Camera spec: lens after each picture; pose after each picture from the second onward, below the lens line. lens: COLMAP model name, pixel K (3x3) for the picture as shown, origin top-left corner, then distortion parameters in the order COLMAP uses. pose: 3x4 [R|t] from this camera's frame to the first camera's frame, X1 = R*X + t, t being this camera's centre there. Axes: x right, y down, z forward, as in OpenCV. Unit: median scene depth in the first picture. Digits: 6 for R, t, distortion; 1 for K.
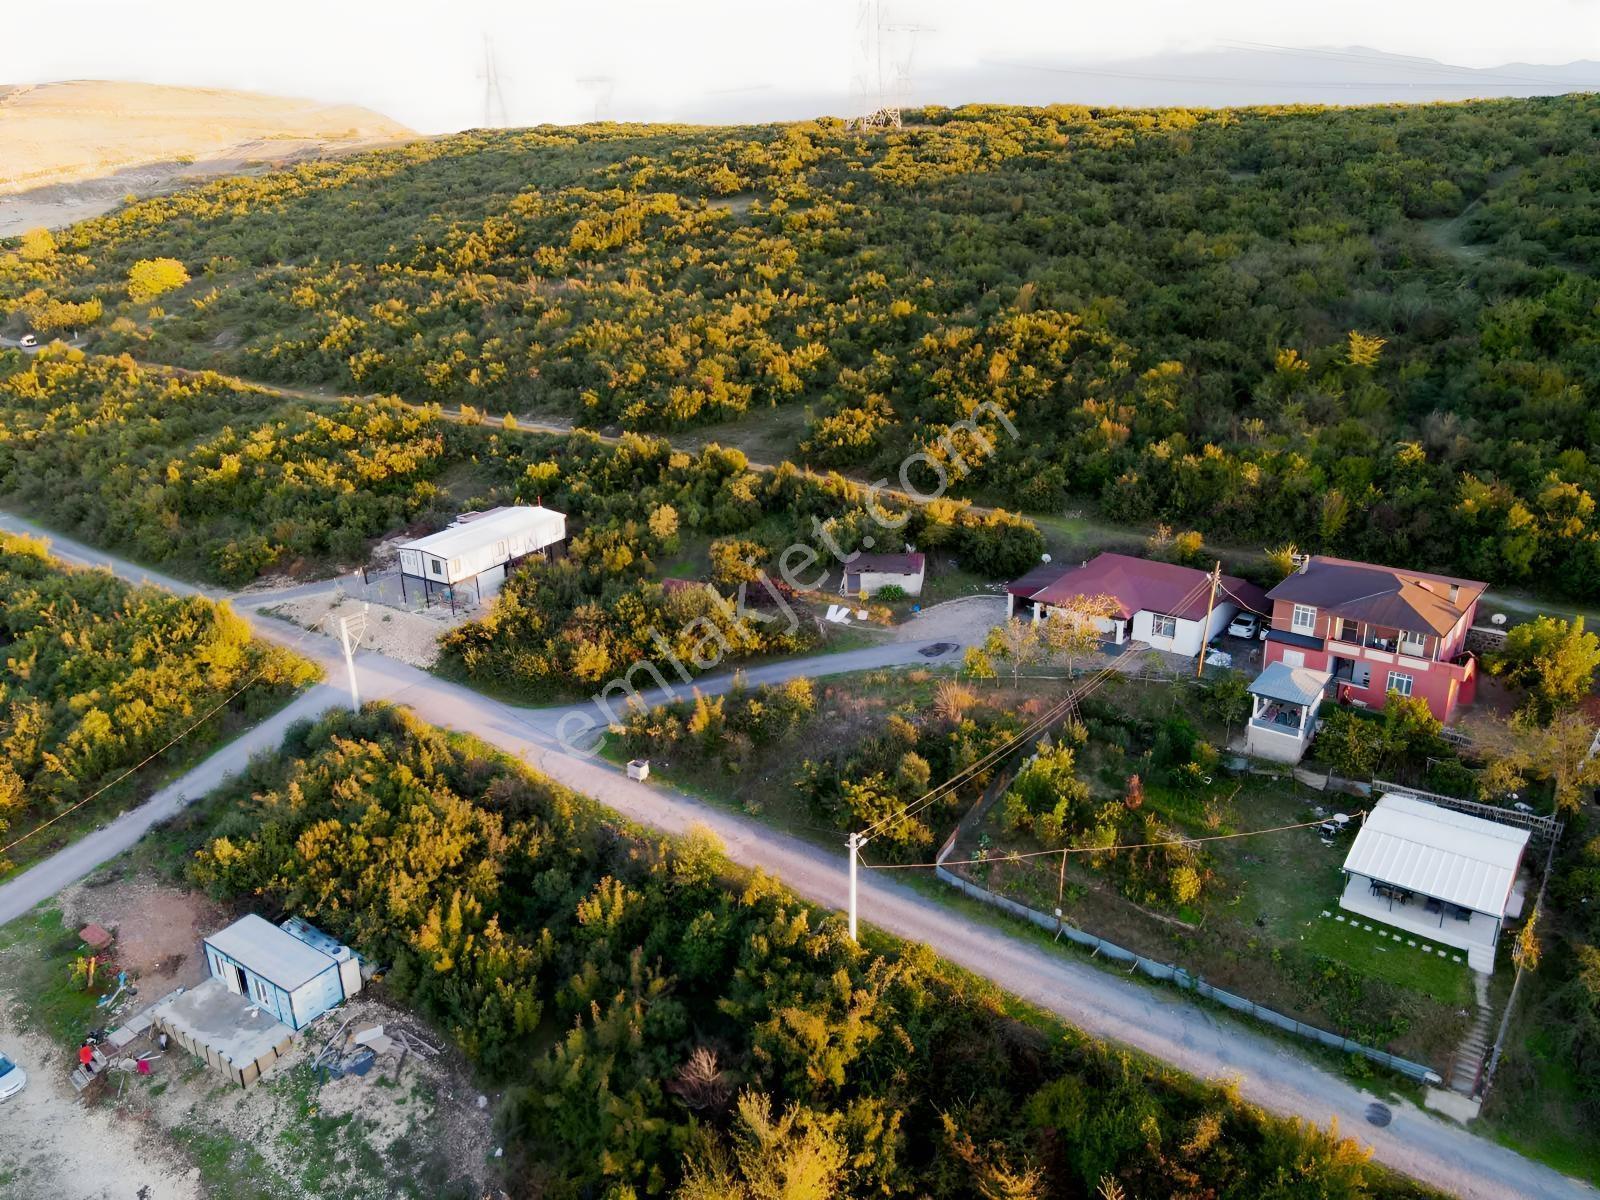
lens RADIAL K [[1156.7, 0, 794.9], [0, 1156.7, 609.3], [0, 0, 1]] dist [-0.001746, 0.032528]
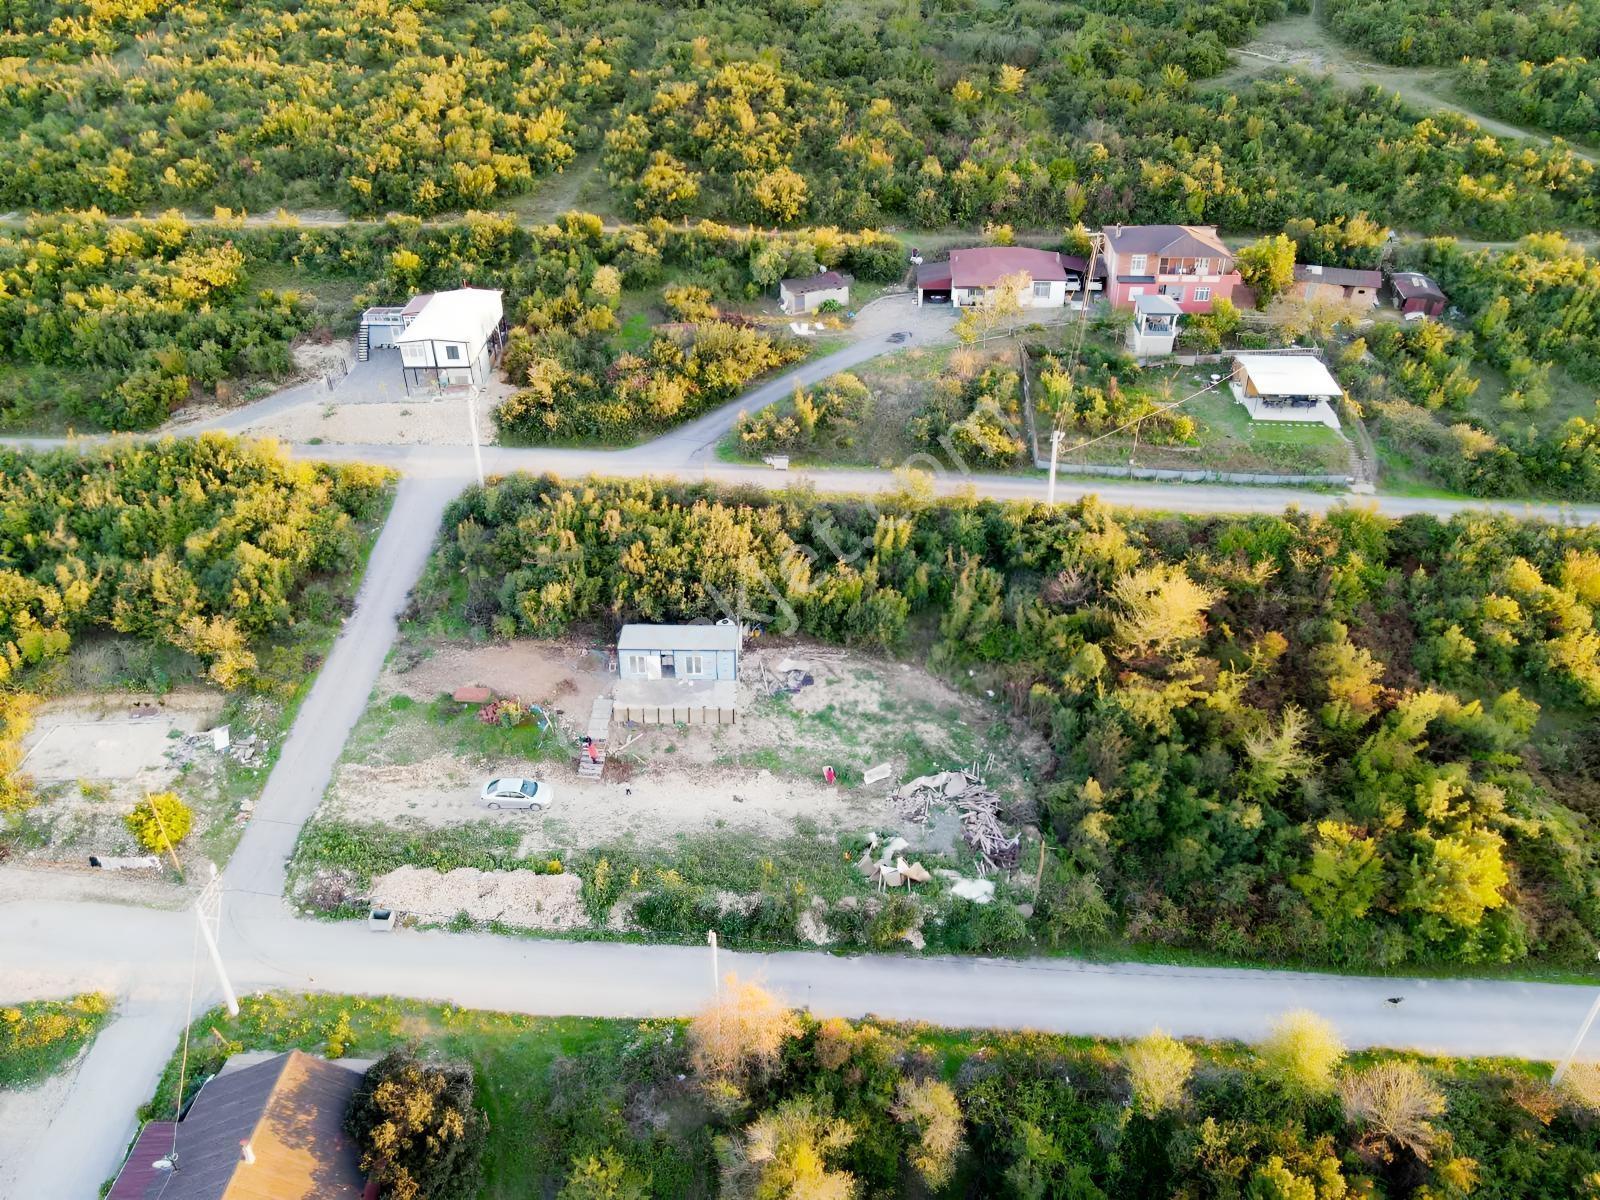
lens RADIAL K [[1147.0, 0, 792.1], [0, 1147.0, 607.0], [0, 0, 1]] dist [0.000805, 0.034245]
pose [[0.837250, -0.280421, 0.469442, -0.631465], [0.190588, 0.954311, 0.230144, 0.003403], [-0.512531, -0.103218, 0.852442, -0.071961]]
